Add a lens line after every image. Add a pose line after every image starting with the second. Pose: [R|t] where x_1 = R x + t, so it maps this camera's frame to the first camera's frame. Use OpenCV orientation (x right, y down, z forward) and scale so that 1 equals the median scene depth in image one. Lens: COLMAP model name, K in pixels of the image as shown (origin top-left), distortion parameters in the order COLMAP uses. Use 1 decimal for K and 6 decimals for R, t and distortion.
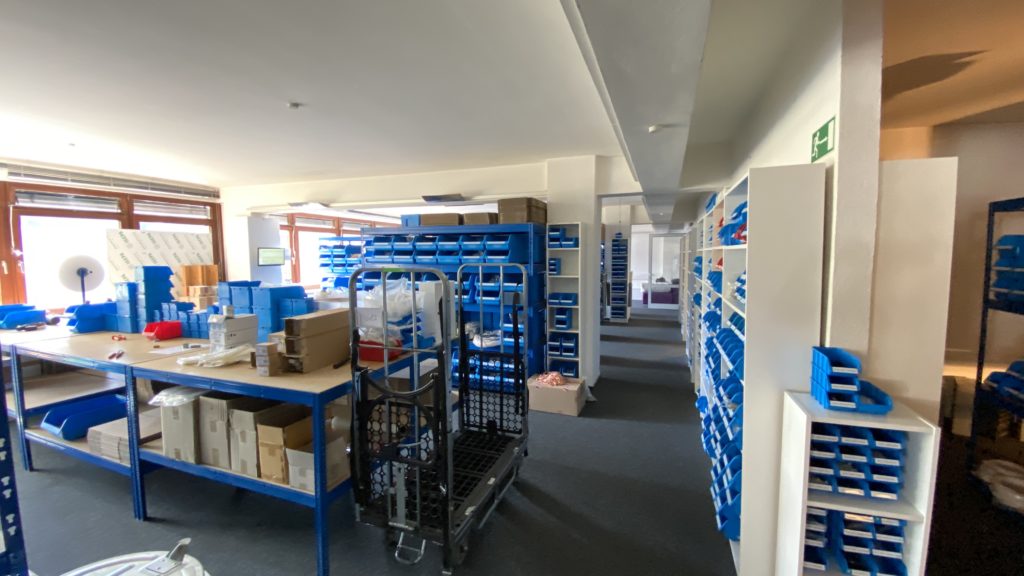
lens RADIAL K [[403.6, 0, 508.3], [0, 403.6, 289.2], [0, 0, 1]] dist [-0.005252, -0.006465]
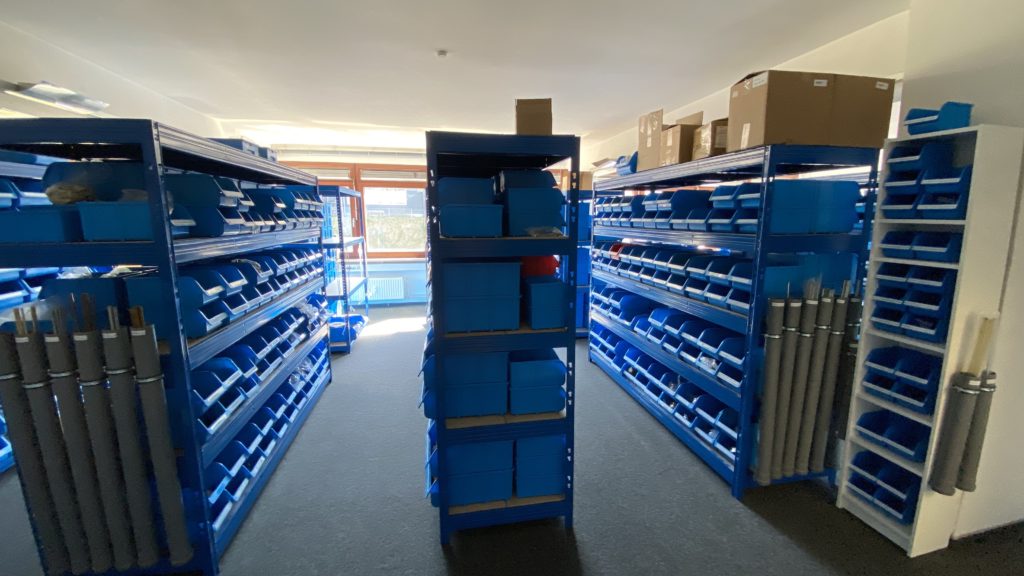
lens RADIAL K [[403.6, 0, 511.7], [0, 403.6, 290.0], [0, 0, 1]] dist [-0.005252, -0.006465]
pose [[0.524748, 0.152770, -0.837437, 0.323133], [-0.076569, 0.988248, 0.132302, -0.059441], [0.847807, -0.005304, 0.530278, 0.695517]]
